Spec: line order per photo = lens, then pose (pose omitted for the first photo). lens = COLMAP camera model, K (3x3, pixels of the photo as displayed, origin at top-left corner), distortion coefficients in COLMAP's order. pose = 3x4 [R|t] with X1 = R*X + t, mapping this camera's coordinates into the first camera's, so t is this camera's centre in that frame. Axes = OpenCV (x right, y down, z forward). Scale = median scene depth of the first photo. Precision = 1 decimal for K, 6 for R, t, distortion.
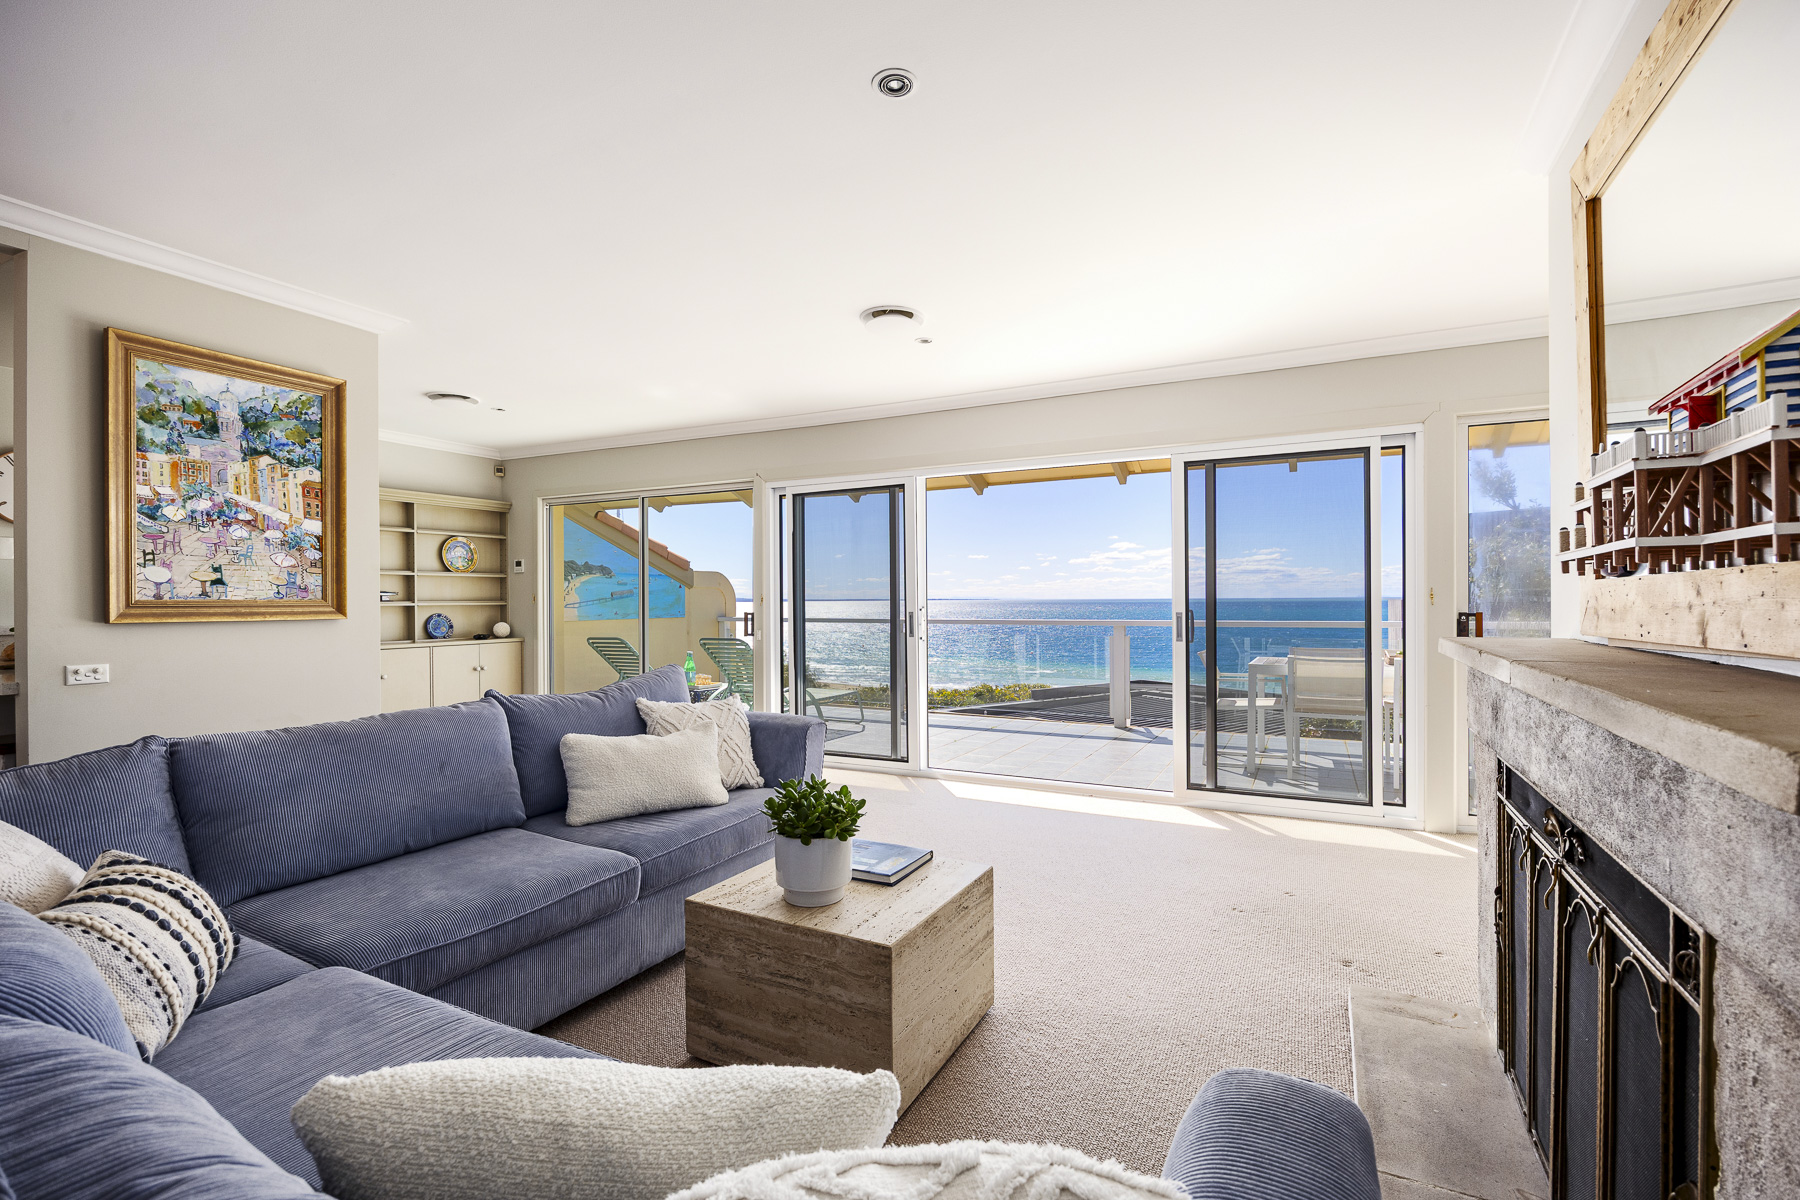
lens RADIAL K [[825.1, 0, 892.9], [0, 825.1, 604.8], [0, 0, 1]] dist [-0.001946, 0.000069]
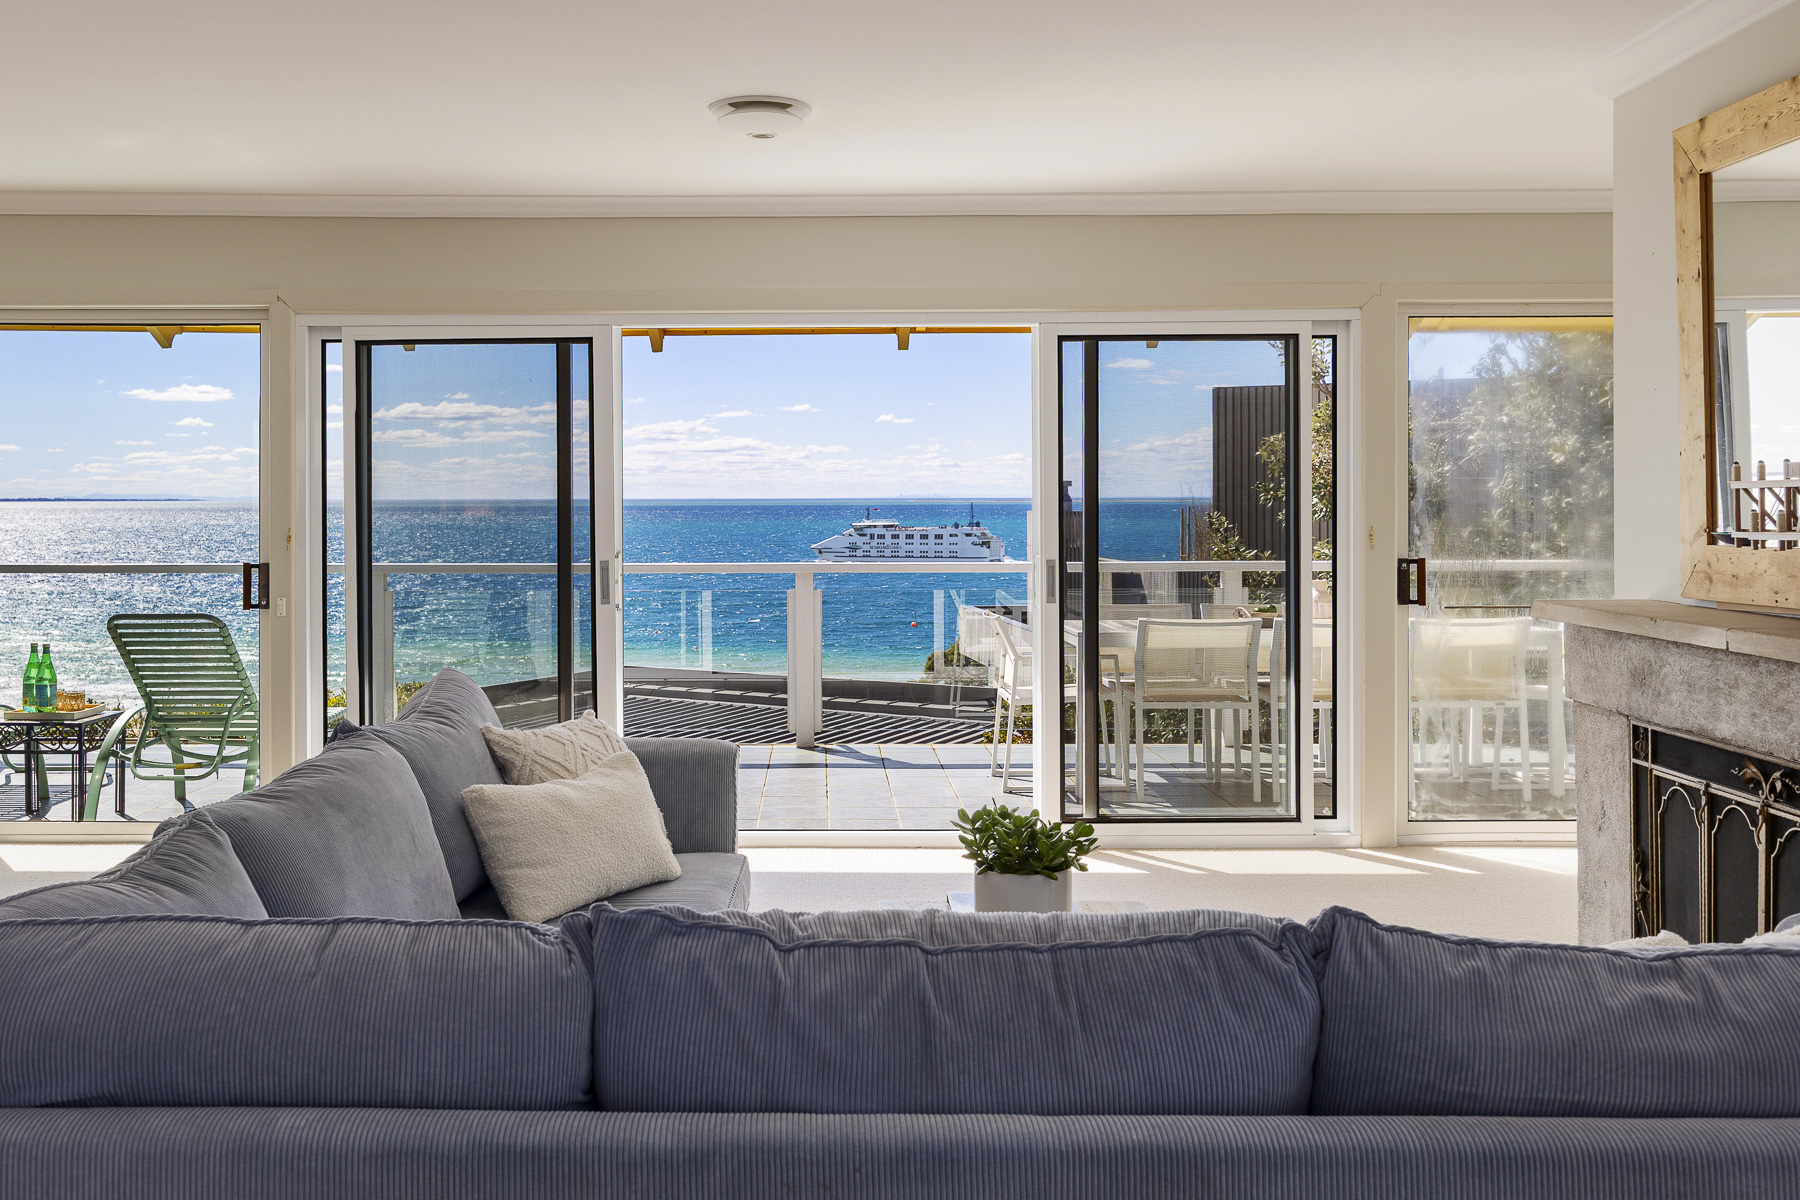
lens RADIAL K [[1631.2, 0, 878.2], [0, 1631.2, 513.4], [0, 0, 1]] dist [-0.041263, -0.014671]
pose [[0.902005, -0.000861, 0.431724, -0.372789], [0.003065, 0.999986, -0.004411, -0.025002], [-0.431714, 0.005302, 0.901995, -0.142592]]
